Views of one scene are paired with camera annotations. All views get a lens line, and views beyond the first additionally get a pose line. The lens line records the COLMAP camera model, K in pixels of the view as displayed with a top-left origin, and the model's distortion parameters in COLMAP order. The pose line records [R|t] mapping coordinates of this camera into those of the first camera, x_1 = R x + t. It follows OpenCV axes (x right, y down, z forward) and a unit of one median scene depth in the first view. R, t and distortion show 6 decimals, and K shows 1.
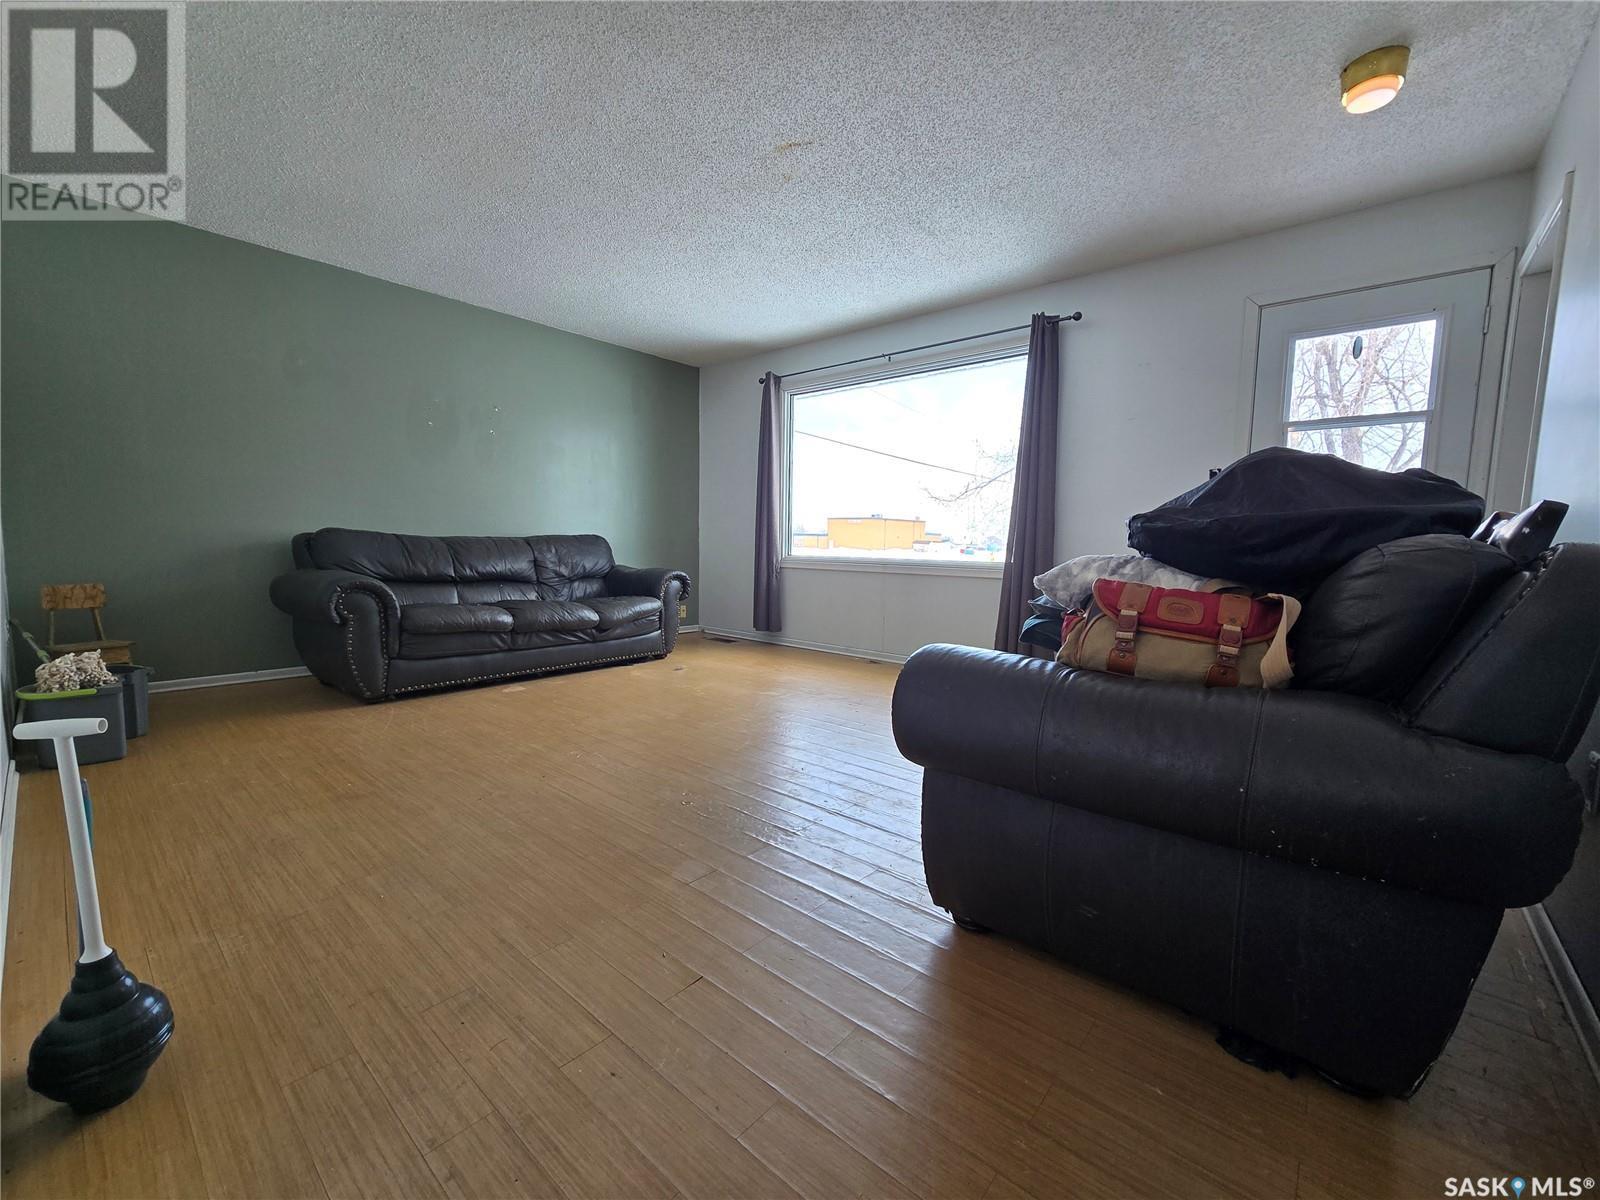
lens RADIAL K [[611.2, 0, 810.6], [0, 611.2, 612.2], [0, 0, 1]] dist [-0.002602, -0.000488]
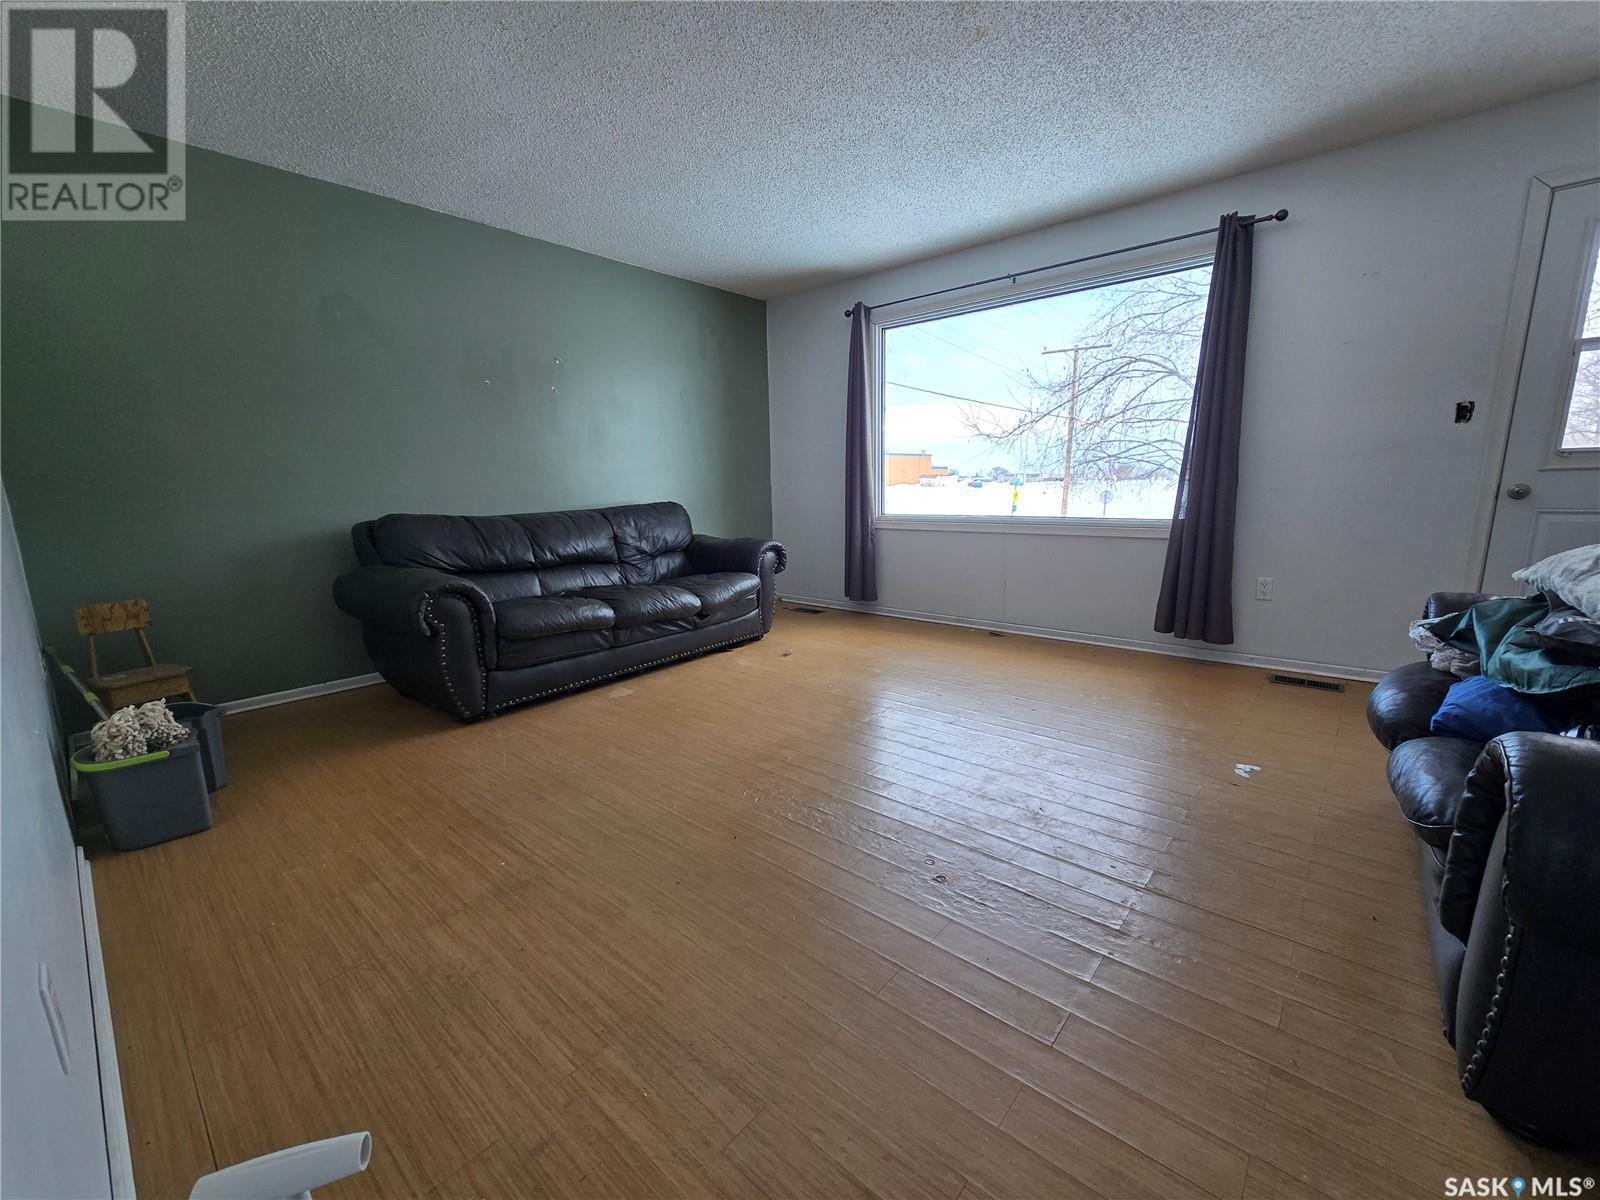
lens RADIAL K [[606.1, 0, 800.0], [0, 606.1, 600.0], [0, 0, 1]] dist [-0.002384, -0.000684]
pose [[0.999218, -0.037635, -0.012087, -0.206876], [0.038516, 0.995753, 0.083620, -0.065373], [0.008889, -0.084020, 0.996424, 0.147408]]
